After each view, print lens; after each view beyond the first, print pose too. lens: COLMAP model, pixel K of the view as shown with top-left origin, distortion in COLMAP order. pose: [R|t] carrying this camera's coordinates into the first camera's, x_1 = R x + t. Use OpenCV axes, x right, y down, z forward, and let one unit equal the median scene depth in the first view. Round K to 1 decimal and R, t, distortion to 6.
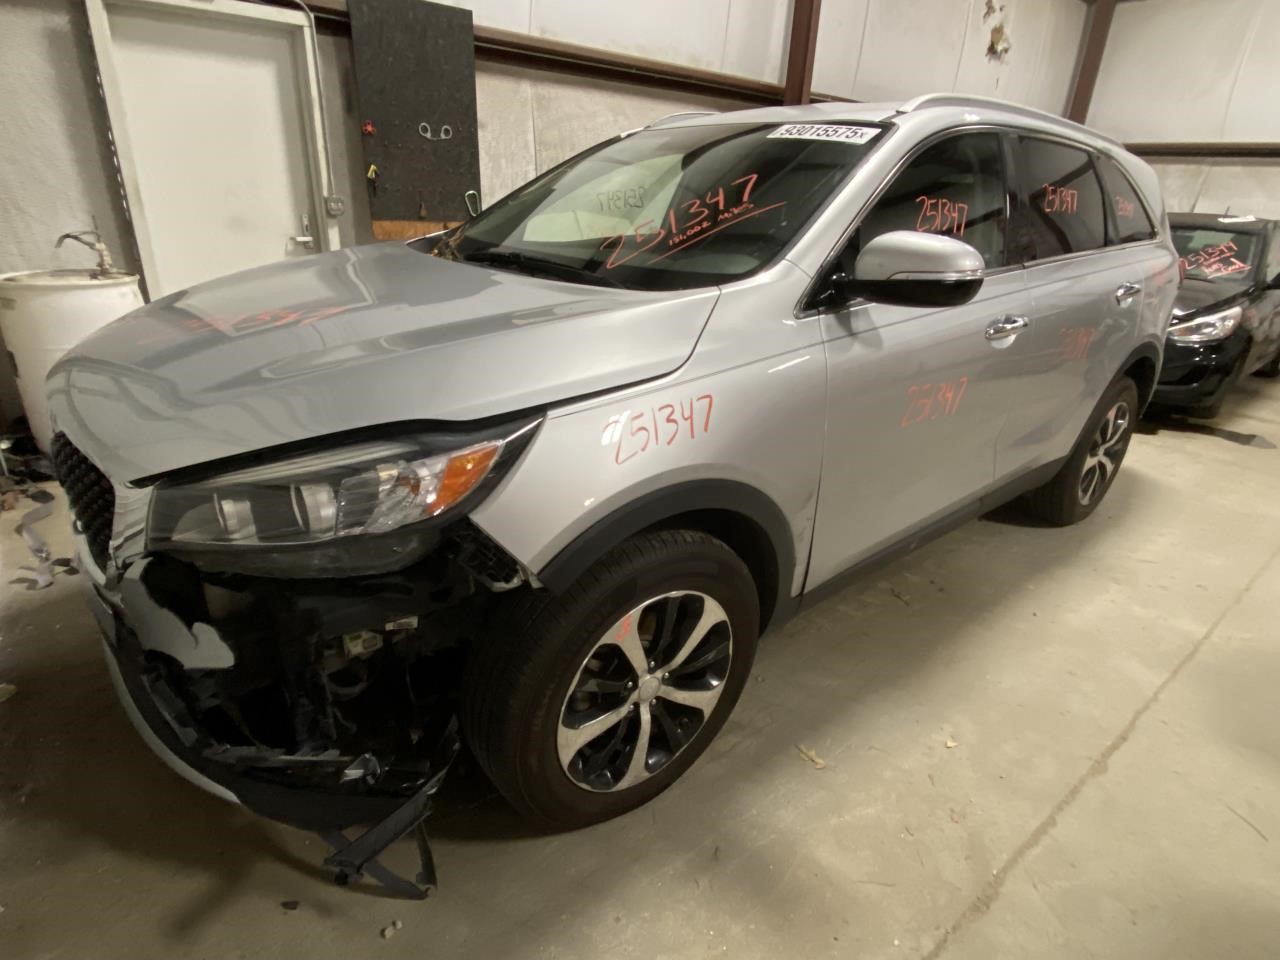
lens RADIAL K [[677.8, 0, 640.0], [0, 677.8, 480.0], [0, 0, 1]] dist [-0.004271, -0.000885]
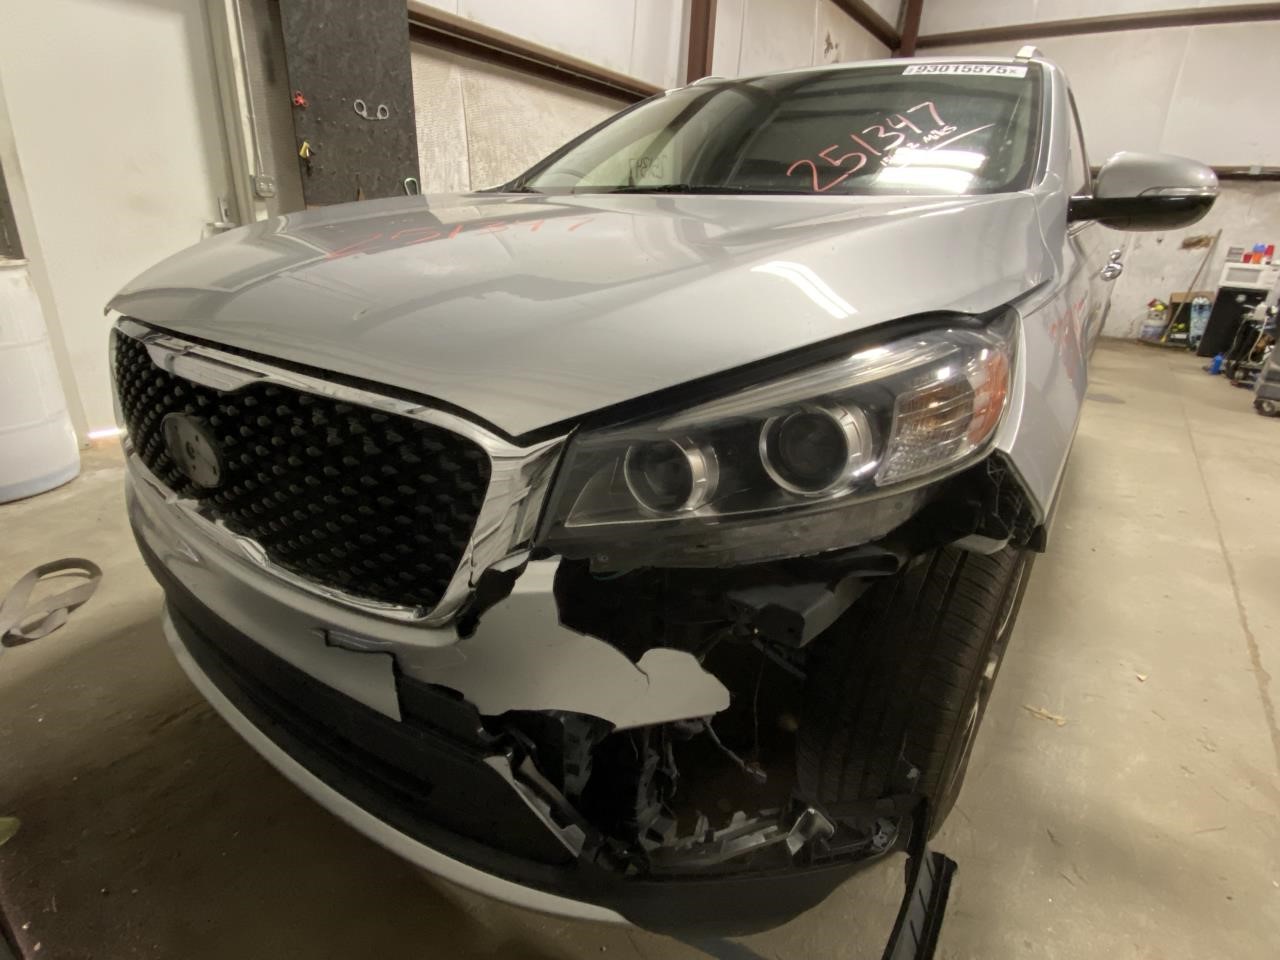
lens RADIAL K [[634.7, 0, 637.8], [0, 634.7, 469.9], [0, 0, 1]] dist [0.005849, -0.013503]
pose [[0.968495, -0.084294, 0.234334, -0.202377], [0.090804, 0.995722, -0.017110, 0.013655], [-0.231889, 0.037849, 0.972006, 0.109782]]
